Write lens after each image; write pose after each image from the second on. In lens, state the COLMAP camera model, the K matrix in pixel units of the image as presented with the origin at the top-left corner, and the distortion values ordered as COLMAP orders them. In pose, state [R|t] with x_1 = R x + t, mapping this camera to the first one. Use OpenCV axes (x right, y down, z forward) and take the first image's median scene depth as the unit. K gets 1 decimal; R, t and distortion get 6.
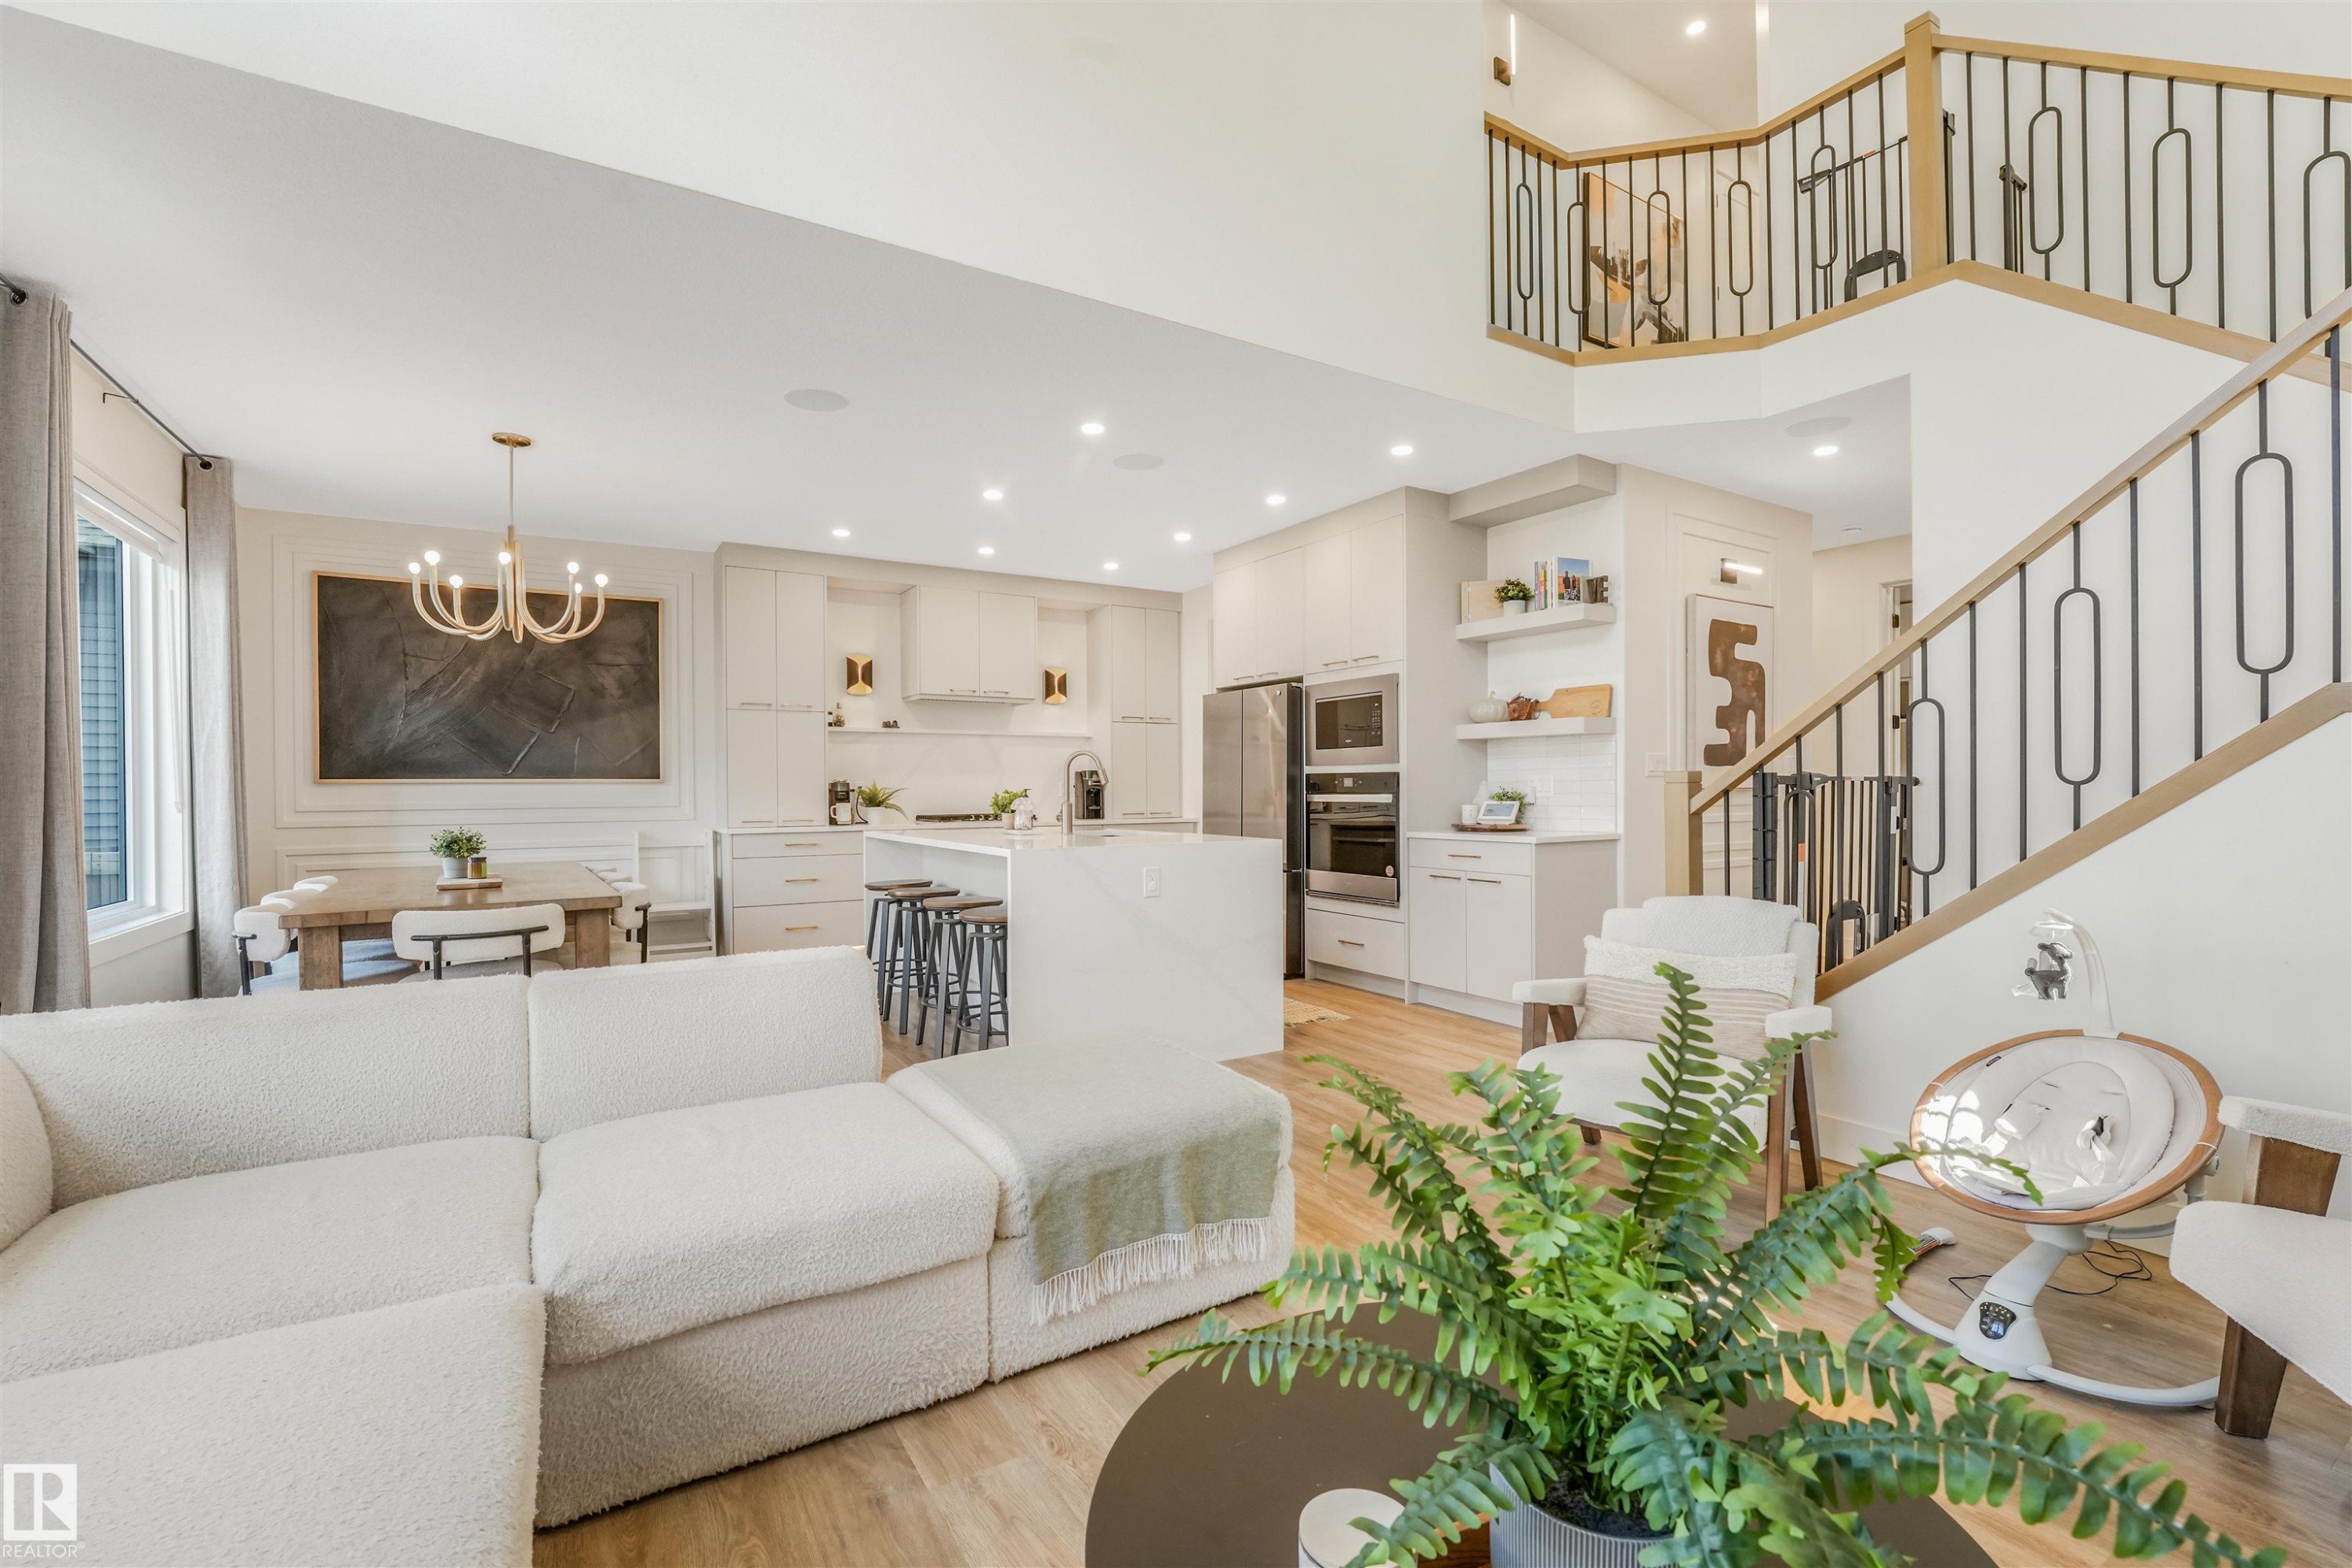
lens RADIAL K [[1010.9, 0, 1191.7], [0, 1010.9, 792.5], [0, 0, 1]] dist [-0.000150, -0.000285]
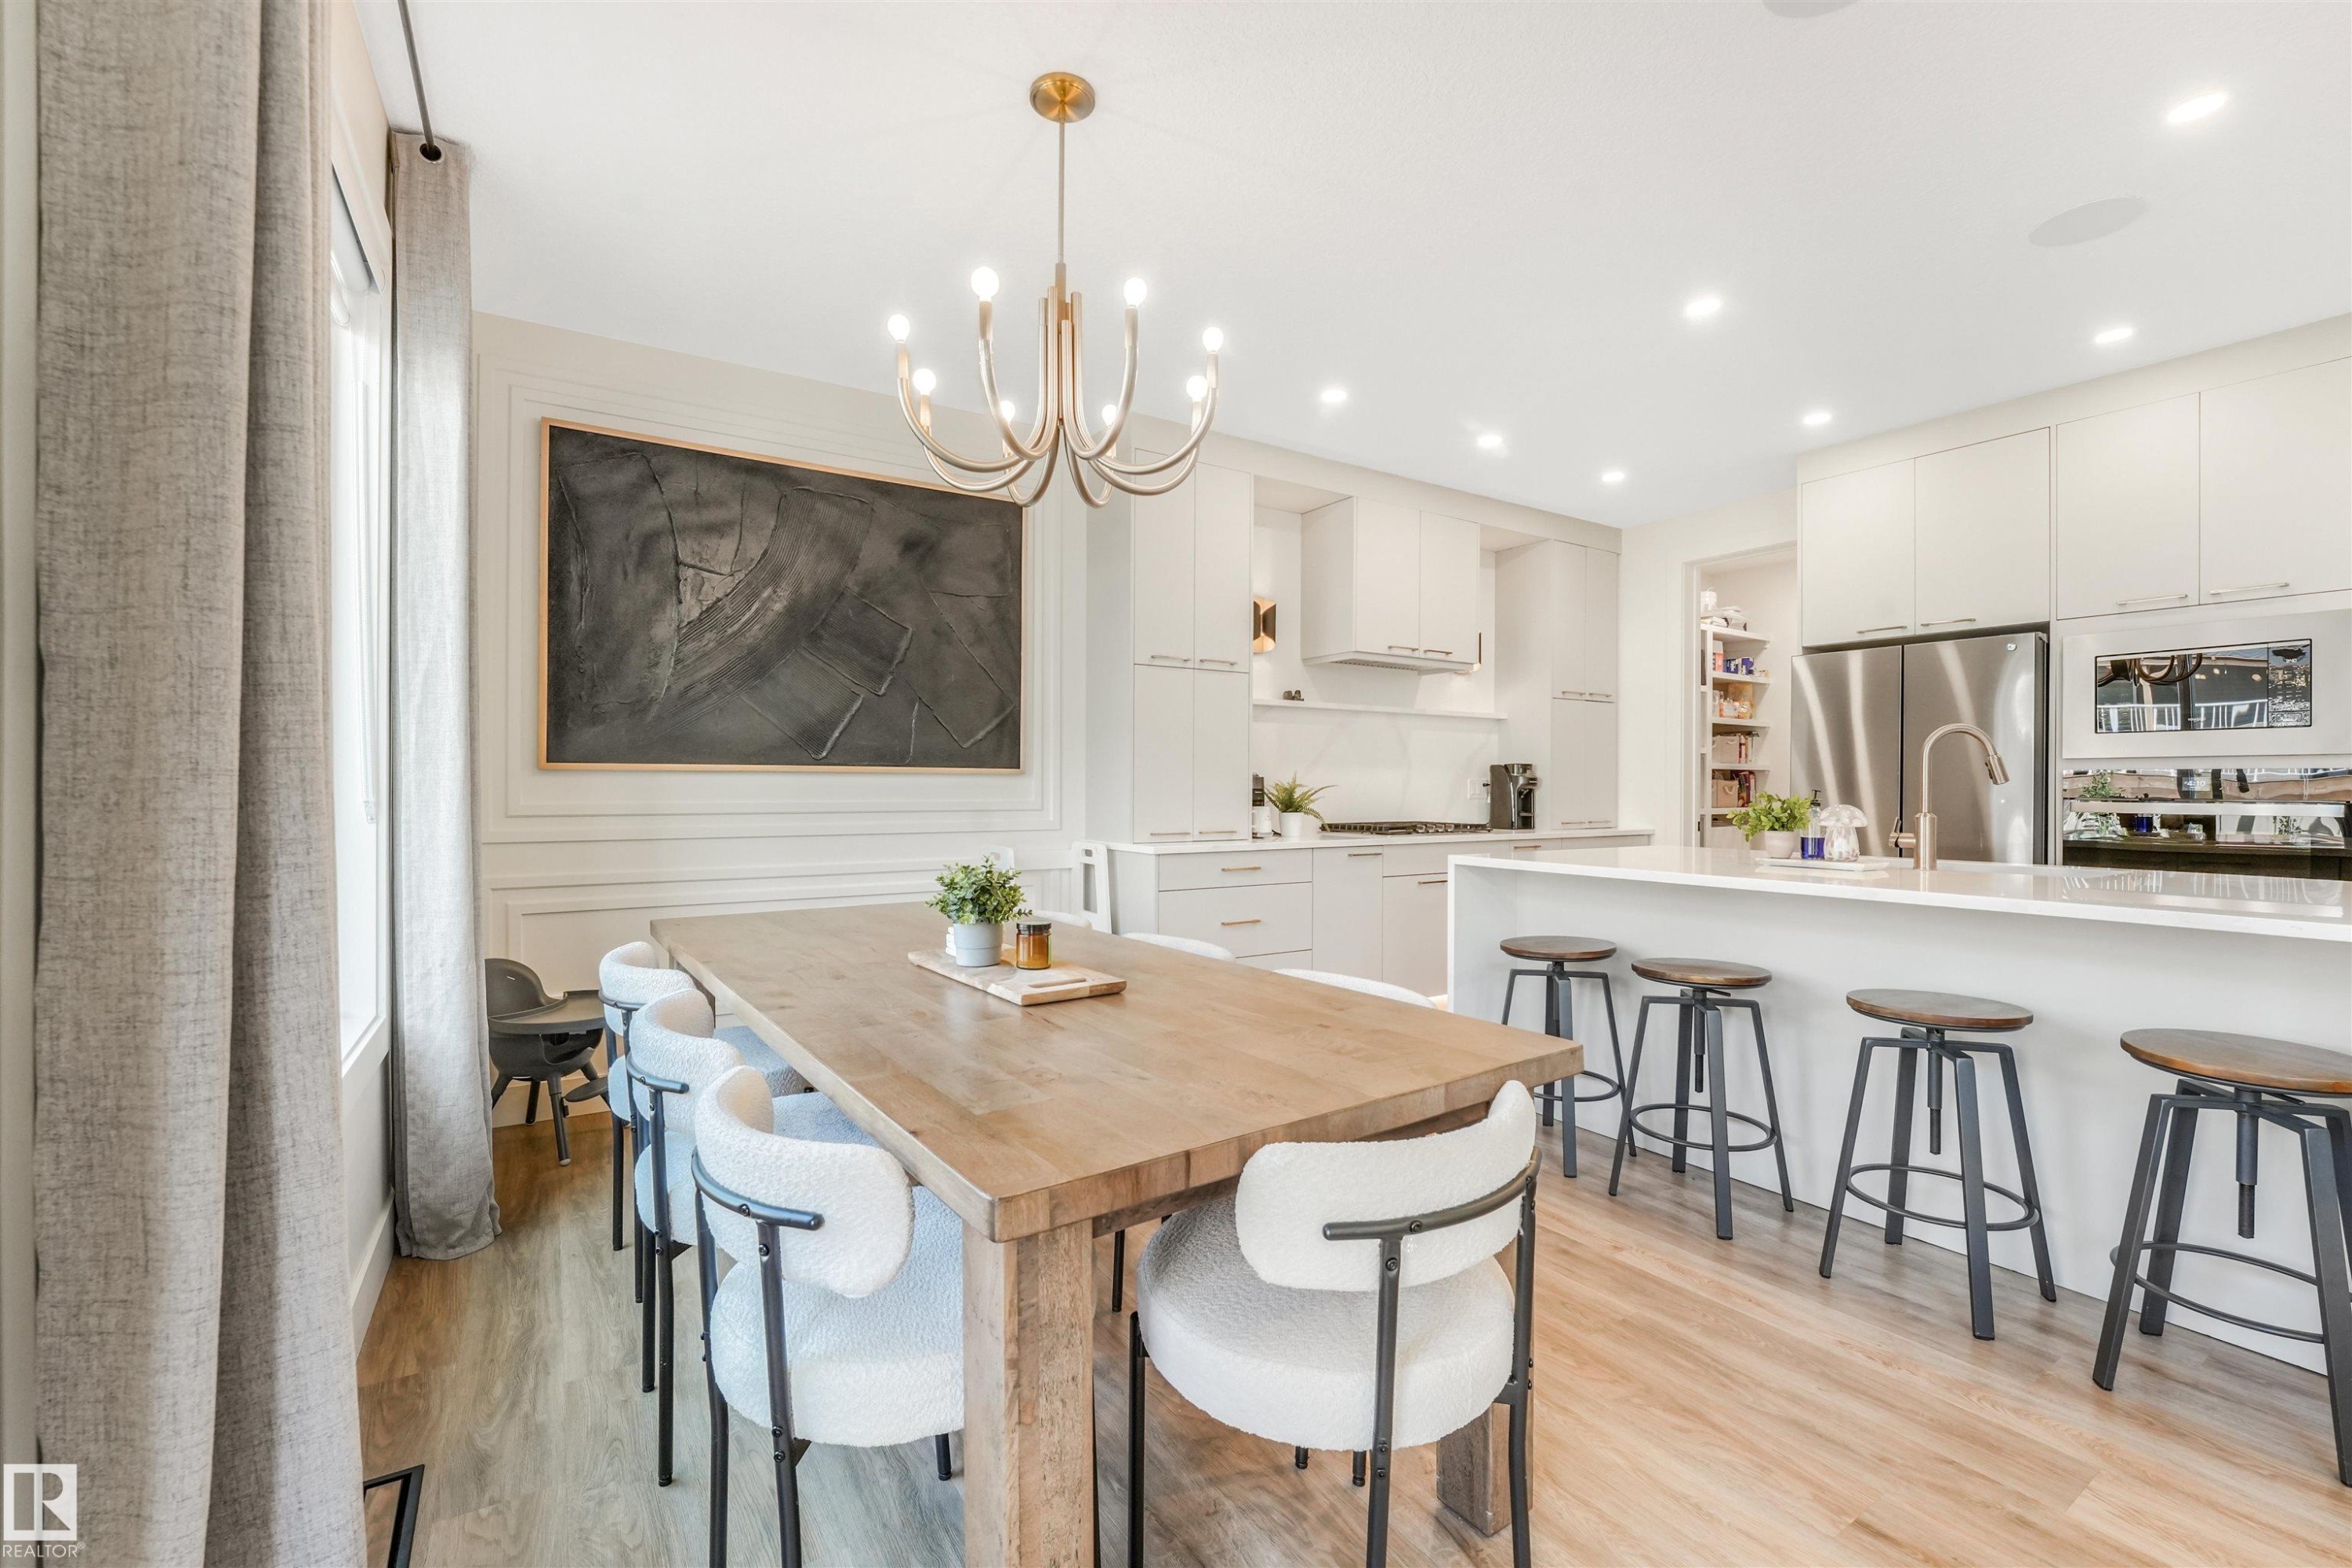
lens RADIAL K [[977.6, 0, 1205.1], [0, 977.6, 785.6], [0, 0, 1]] dist [-0.000071, 0.000323]
pose [[0.999524, 0.008866, 0.029554, -0.457679], [-0.008704, 0.999947, -0.005582, 0.000352], [-0.029602, 0.005322, 0.999548, 0.380070]]
